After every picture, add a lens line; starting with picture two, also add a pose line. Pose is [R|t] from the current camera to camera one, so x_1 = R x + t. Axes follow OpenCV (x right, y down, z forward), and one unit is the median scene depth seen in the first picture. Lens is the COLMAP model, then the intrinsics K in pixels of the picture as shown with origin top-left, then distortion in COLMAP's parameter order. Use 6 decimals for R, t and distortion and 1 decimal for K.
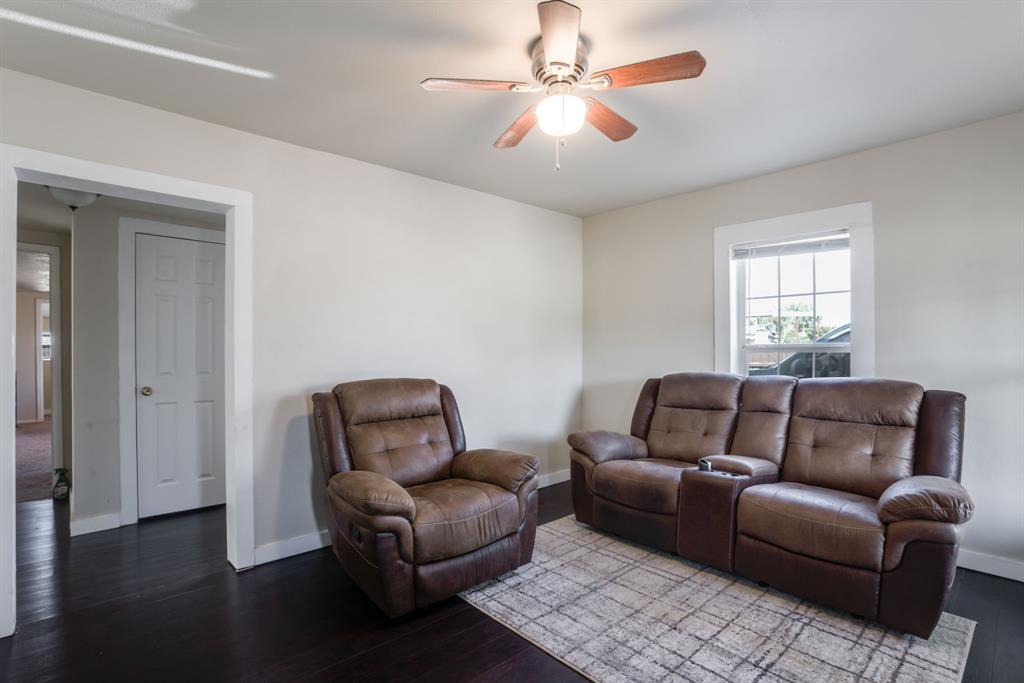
lens RADIAL K [[492.6, 0, 510.0], [0, 492.6, 361.7], [0, 0, 1]] dist [-0.090464, 0.045187]
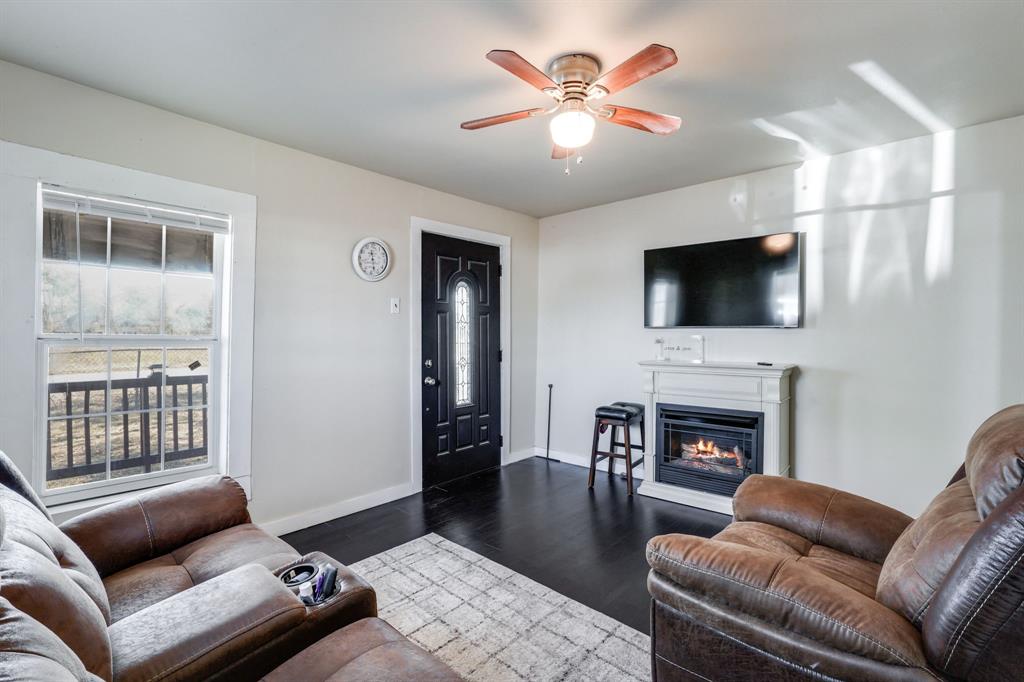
lens RADIAL K [[469.4, 0, 512.0], [0, 469.4, 341.0], [0, 0, 1]] dist [-0.036580, 0.000096]
pose [[-0.993608, 0.009053, -0.112519, 0.317307], [0.006773, 0.999764, 0.020630, -0.040408], [0.112679, 0.019736, -0.993435, 1.782204]]
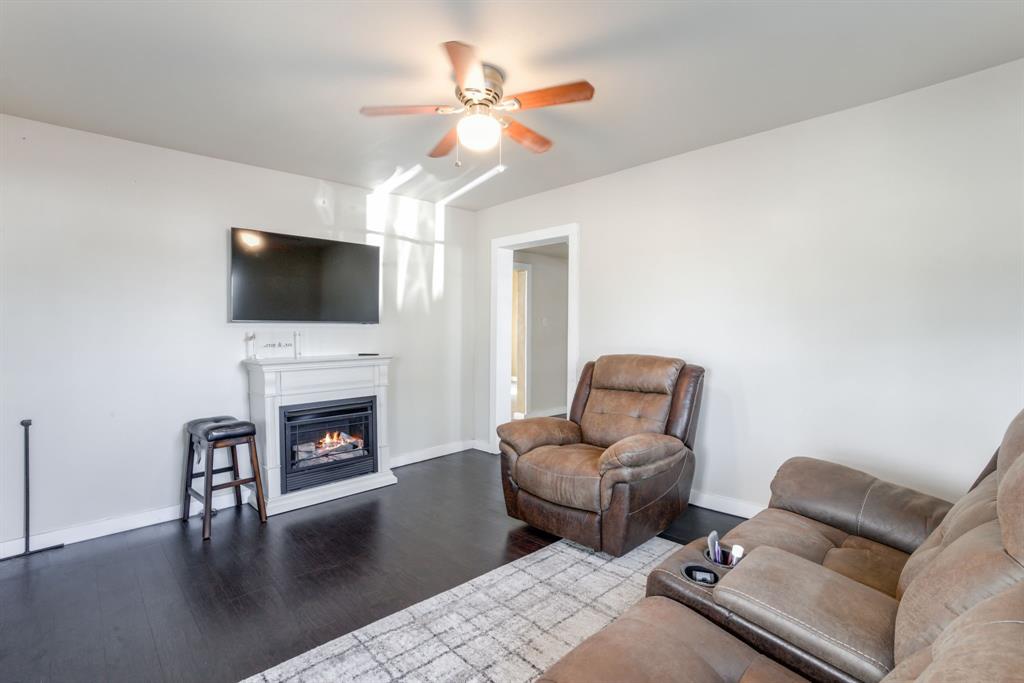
lens RADIAL K [[474.7, 0, 509.4], [0, 474.7, 329.5], [0, 0, 1]] dist [-0.001896, -0.000189]
pose [[0.033313, 0.009081, -0.999404, 1.128385], [-0.003894, 0.999952, 0.008956, -0.043544], [0.999437, 0.003593, 0.033346, 0.899096]]
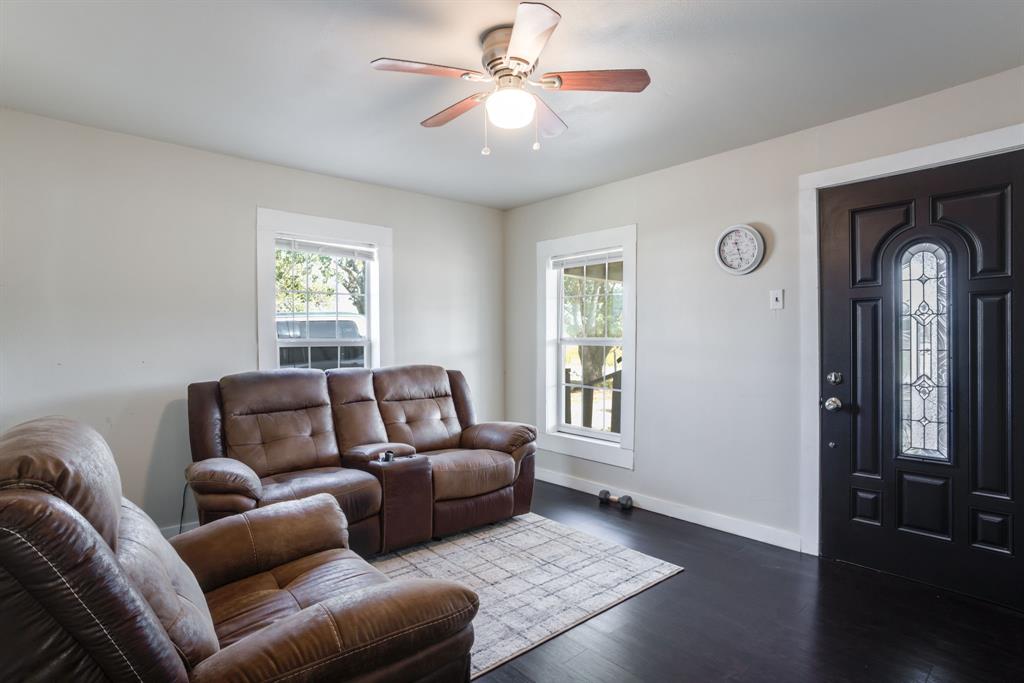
lens RADIAL K [[527.6, 0, 512.0], [0, 527.6, 341.5], [0, 0, 1]] dist [0.000887, 0.000138]
pose [[0.016335, -0.005972, 0.999849, -0.878528], [0.021086, 0.999762, 0.005627, -0.040810], [-0.999644, 0.020991, 0.016457, 0.853561]]
